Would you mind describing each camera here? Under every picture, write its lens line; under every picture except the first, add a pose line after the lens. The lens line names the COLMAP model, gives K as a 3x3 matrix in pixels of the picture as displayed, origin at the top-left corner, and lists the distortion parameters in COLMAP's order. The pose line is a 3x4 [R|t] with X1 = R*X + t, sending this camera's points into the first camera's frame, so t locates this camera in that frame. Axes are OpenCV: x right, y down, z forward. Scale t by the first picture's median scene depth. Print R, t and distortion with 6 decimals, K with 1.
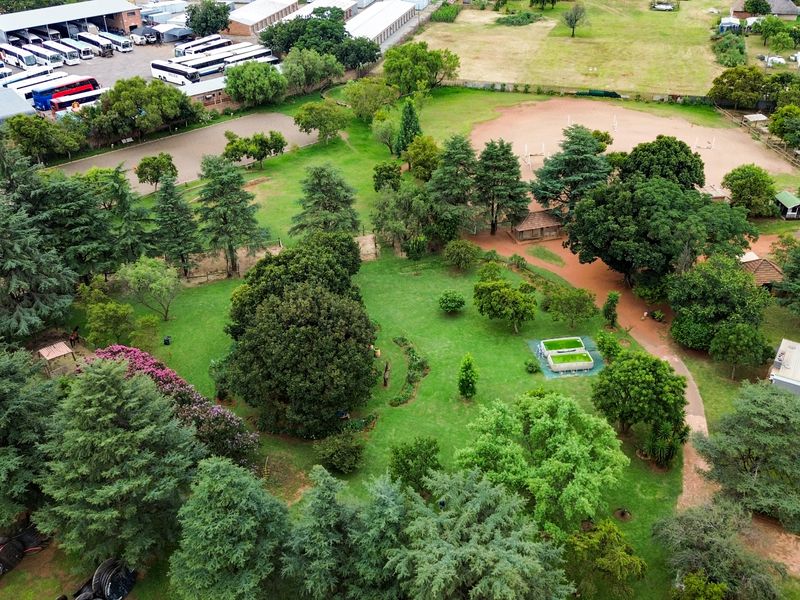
lens RADIAL K [[725.8, 0, 400.0], [0, 725.8, 300.0], [0, 0, 1]] dist [0.004493, 0.003218]
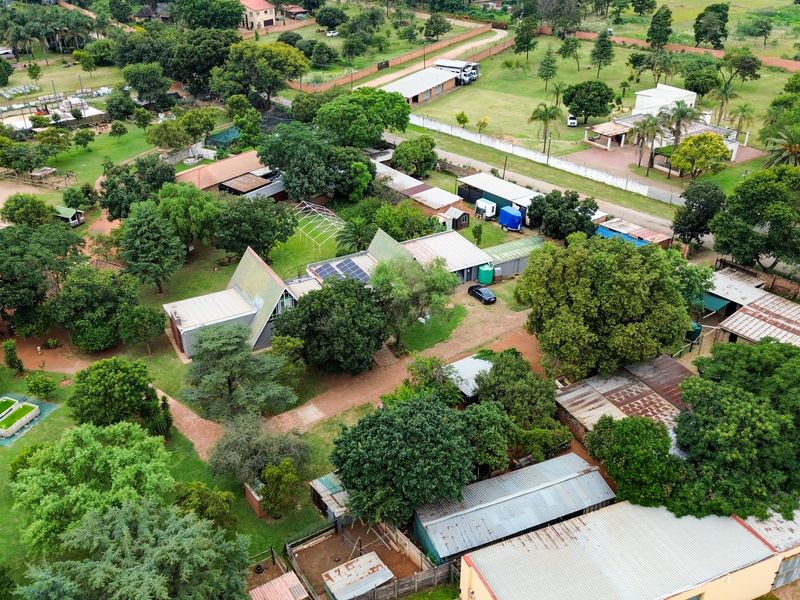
lens RADIAL K [[725.8, 0, 400.0], [0, 725.8, 300.0], [0, 0, 1]] dist [0.004493, 0.003218]
pose [[0.454045, -0.418173, 0.786749, -0.283189], [0.453696, 0.868475, 0.199777, -0.019012], [-0.766813, 0.266237, 0.584051, 0.005397]]
